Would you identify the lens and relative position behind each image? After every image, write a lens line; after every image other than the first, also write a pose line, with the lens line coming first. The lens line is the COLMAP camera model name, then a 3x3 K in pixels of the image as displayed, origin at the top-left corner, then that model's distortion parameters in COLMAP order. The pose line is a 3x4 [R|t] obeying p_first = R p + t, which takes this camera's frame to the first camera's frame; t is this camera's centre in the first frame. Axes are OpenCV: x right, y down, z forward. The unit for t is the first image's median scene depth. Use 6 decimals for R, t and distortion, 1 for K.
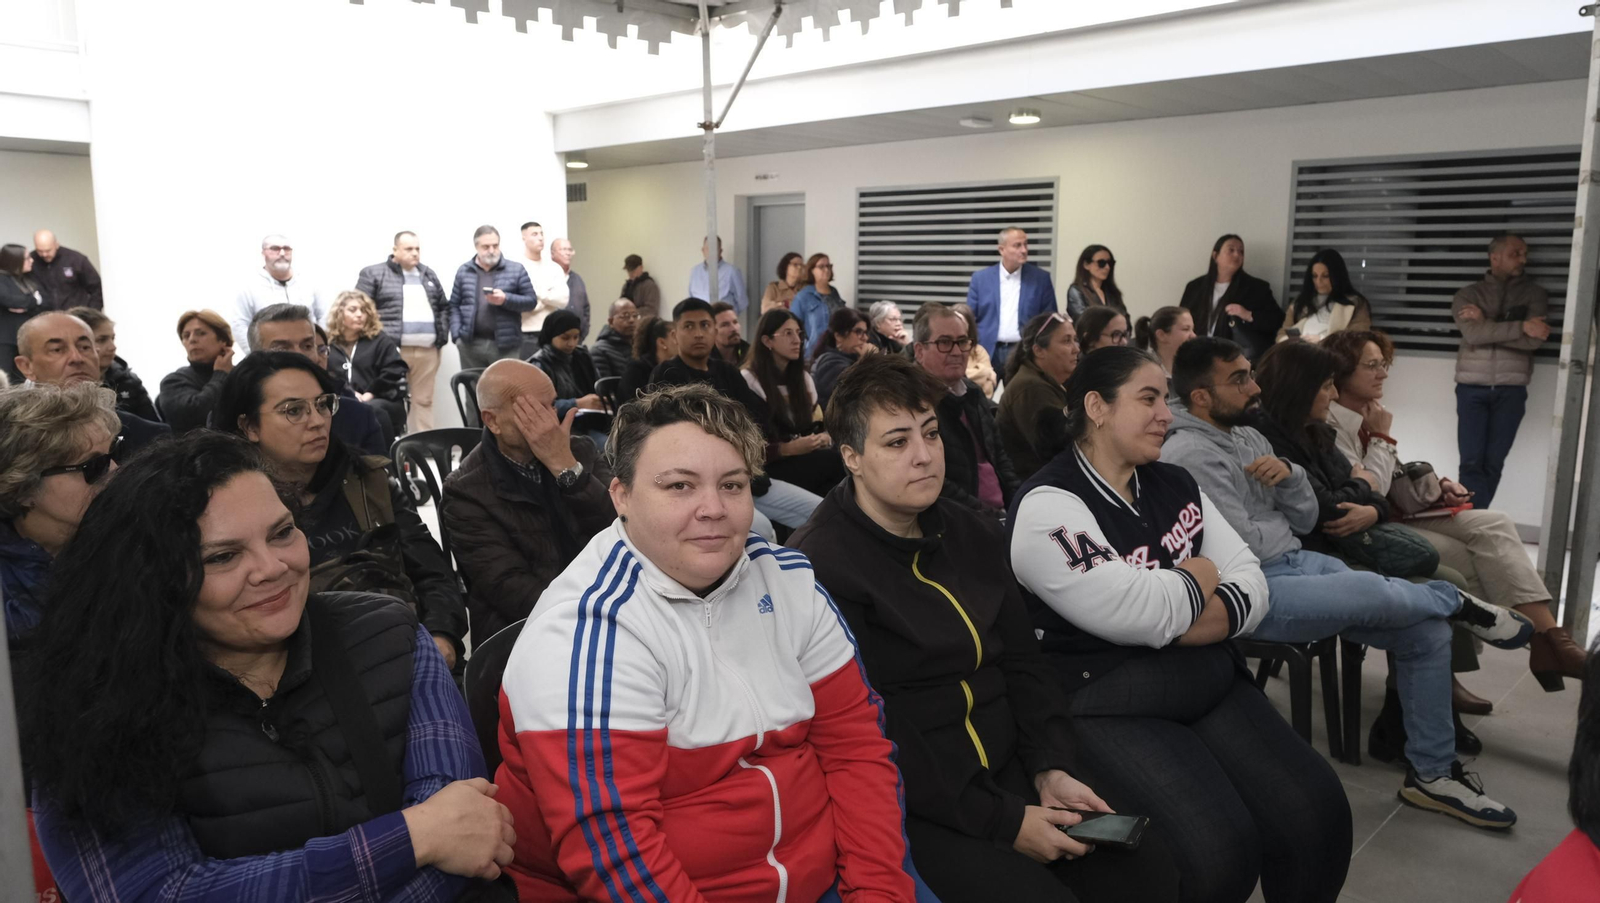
lens RADIAL K [[1107.9, 0, 800.0], [0, 1107.9, 451.5], [0, 0, 1]] dist [-0.003639, -0.007672]
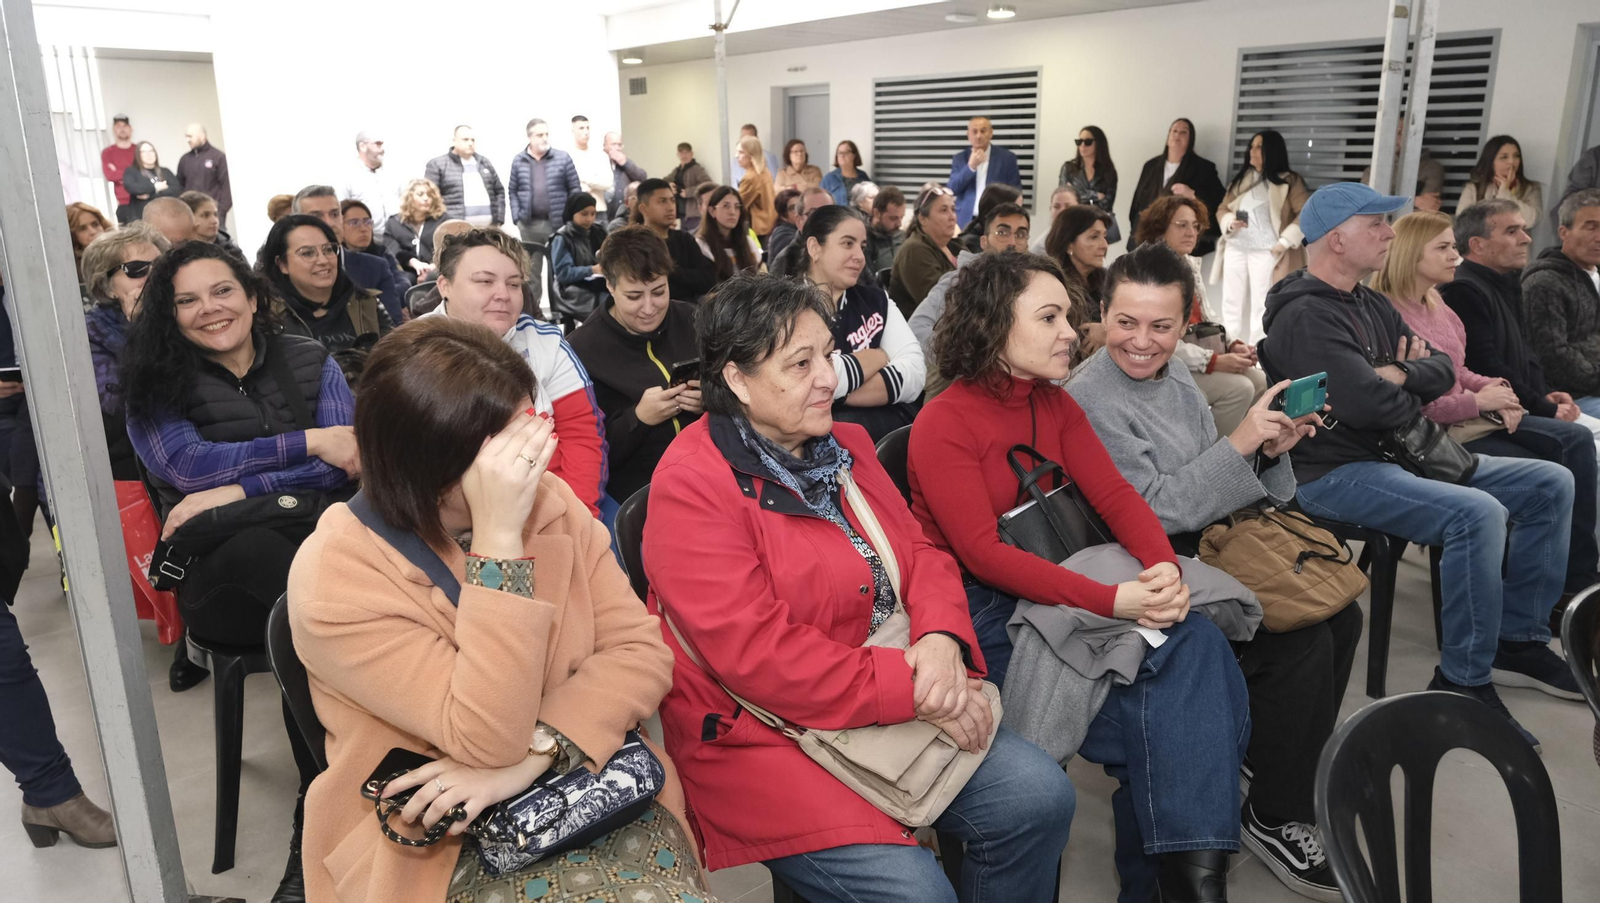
lens RADIAL K [[1130.6, 0, 800.0], [0, 1130.6, 451.5], [0, 0, 1]] dist [-0.007230, 0.004610]
pose [[0.992693, 0.018789, -0.119198, 0.153534], [-0.007656, 0.995620, 0.093180, 0.031727], [0.120427, -0.091586, 0.988488, -0.182461]]
